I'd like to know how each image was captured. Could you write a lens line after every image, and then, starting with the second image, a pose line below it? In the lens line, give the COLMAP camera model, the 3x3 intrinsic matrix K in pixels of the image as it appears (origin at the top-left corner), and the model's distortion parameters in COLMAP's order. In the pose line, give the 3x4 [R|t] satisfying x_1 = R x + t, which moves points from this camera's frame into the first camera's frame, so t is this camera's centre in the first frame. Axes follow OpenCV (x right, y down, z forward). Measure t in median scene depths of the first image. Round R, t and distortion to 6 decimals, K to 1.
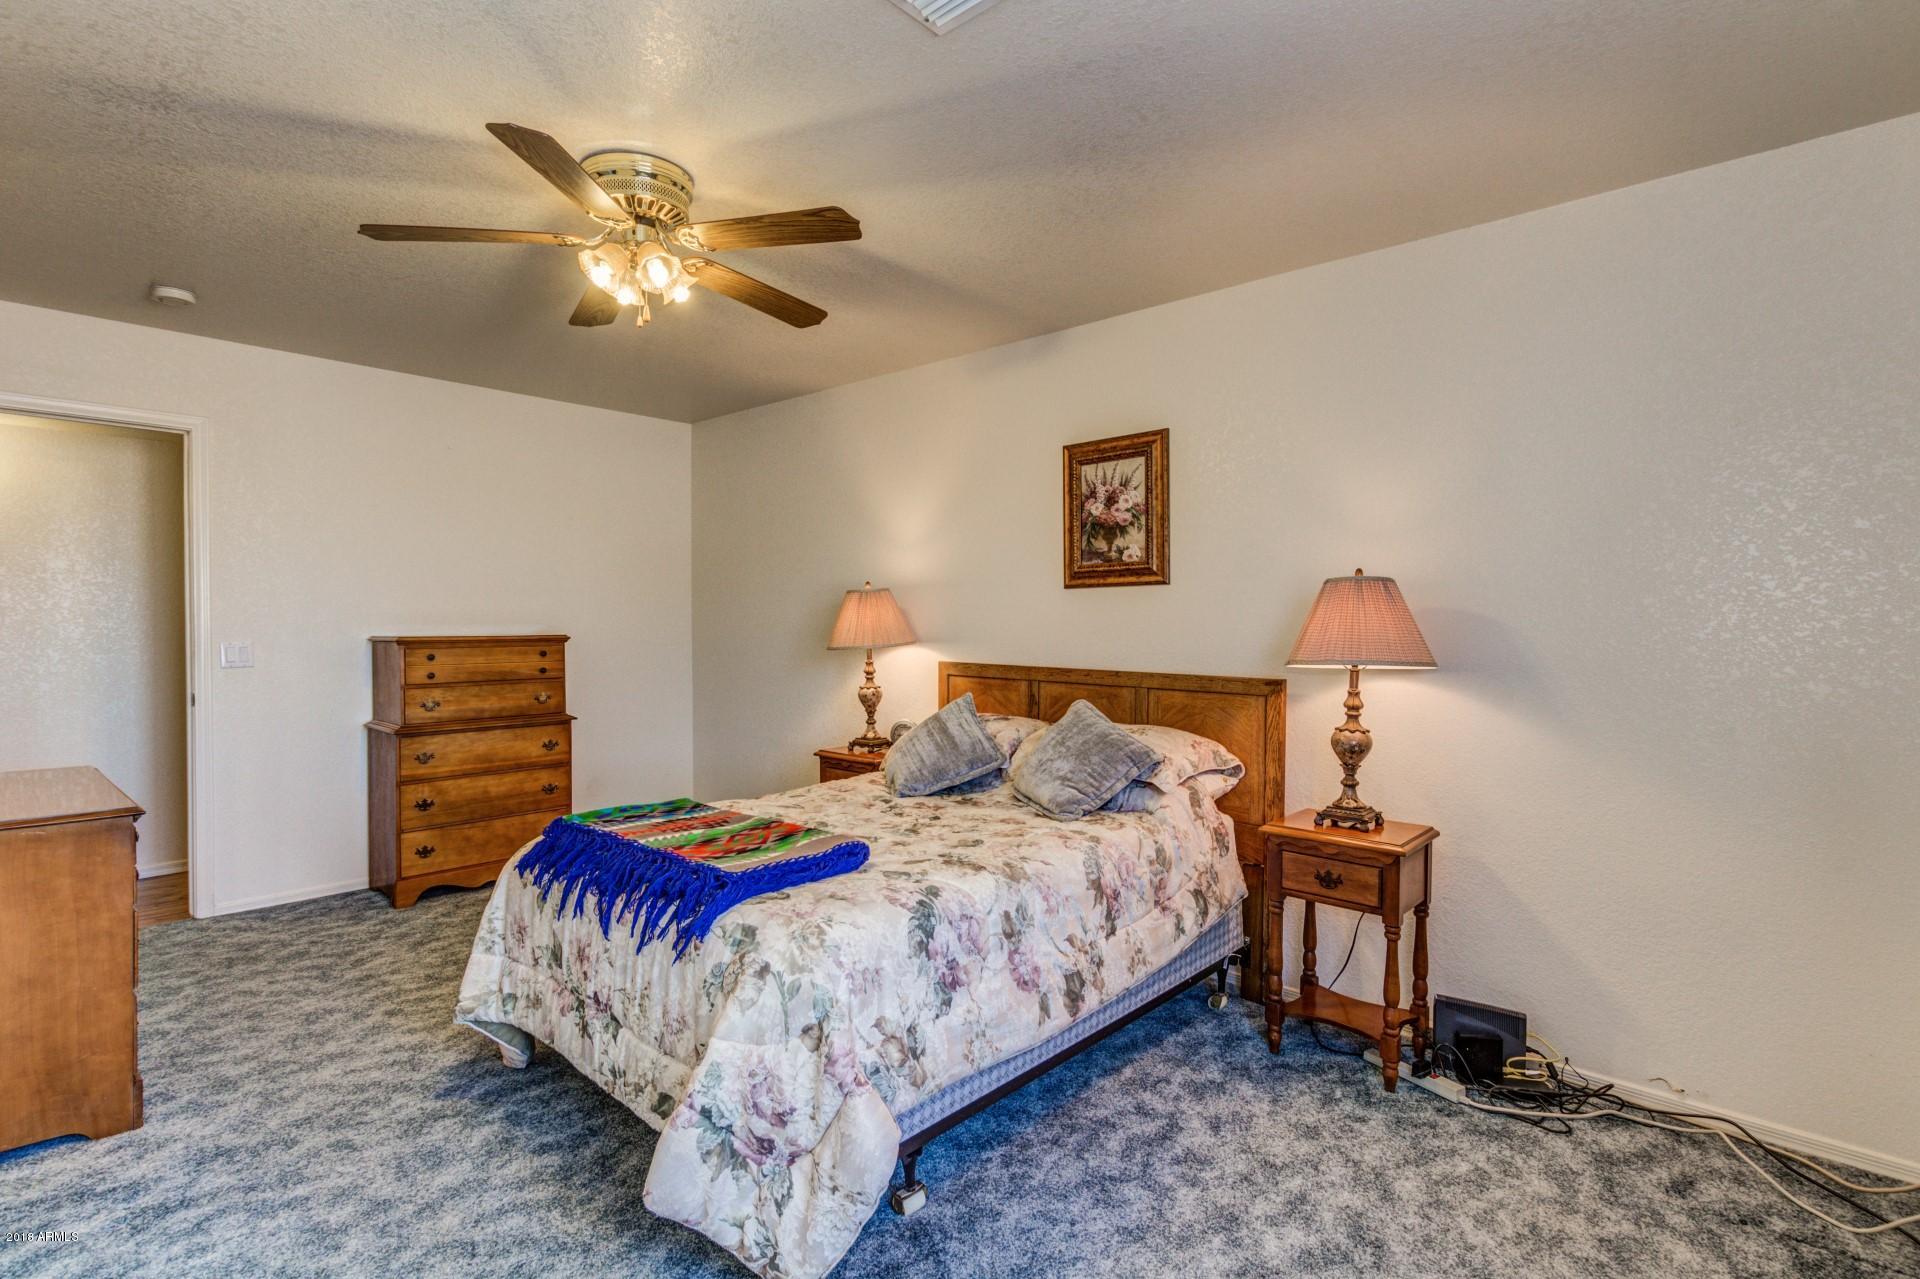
lens RADIAL K [[901.3, 0, 958.7], [0, 901.3, 638.9], [0, 0, 1]] dist [0.003614, 0.000278]
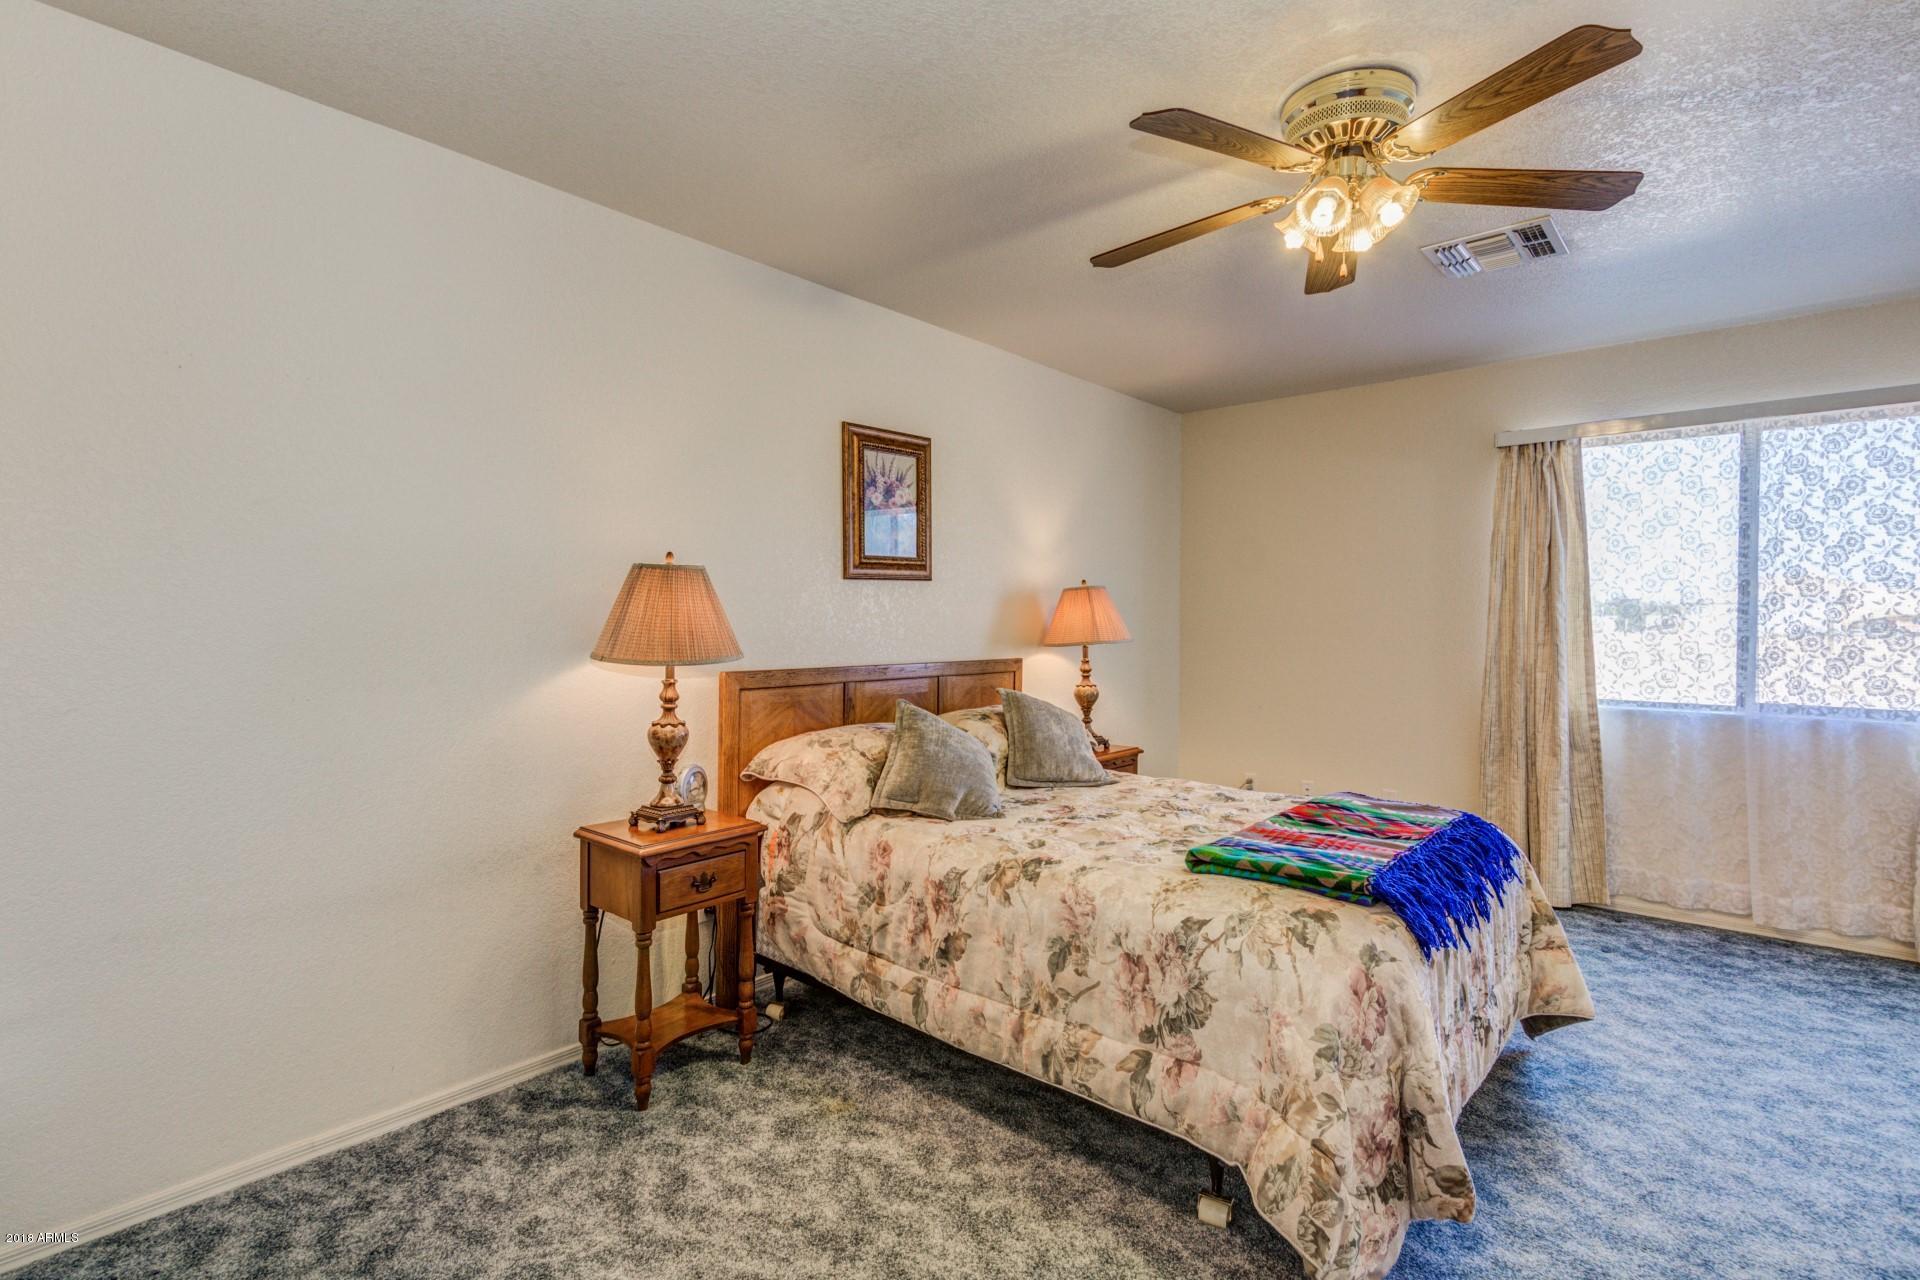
lens RADIAL K [[901.3, 0, 958.2], [0, 901.3, 625.7], [0, 0, 1]] dist [0.003614, 0.000278]
pose [[-0.006632, -0.007345, 0.999951, -0.826154], [0.026237, 0.999627, 0.007517, -0.012755], [-0.999634, 0.026286, -0.006436, 0.933738]]
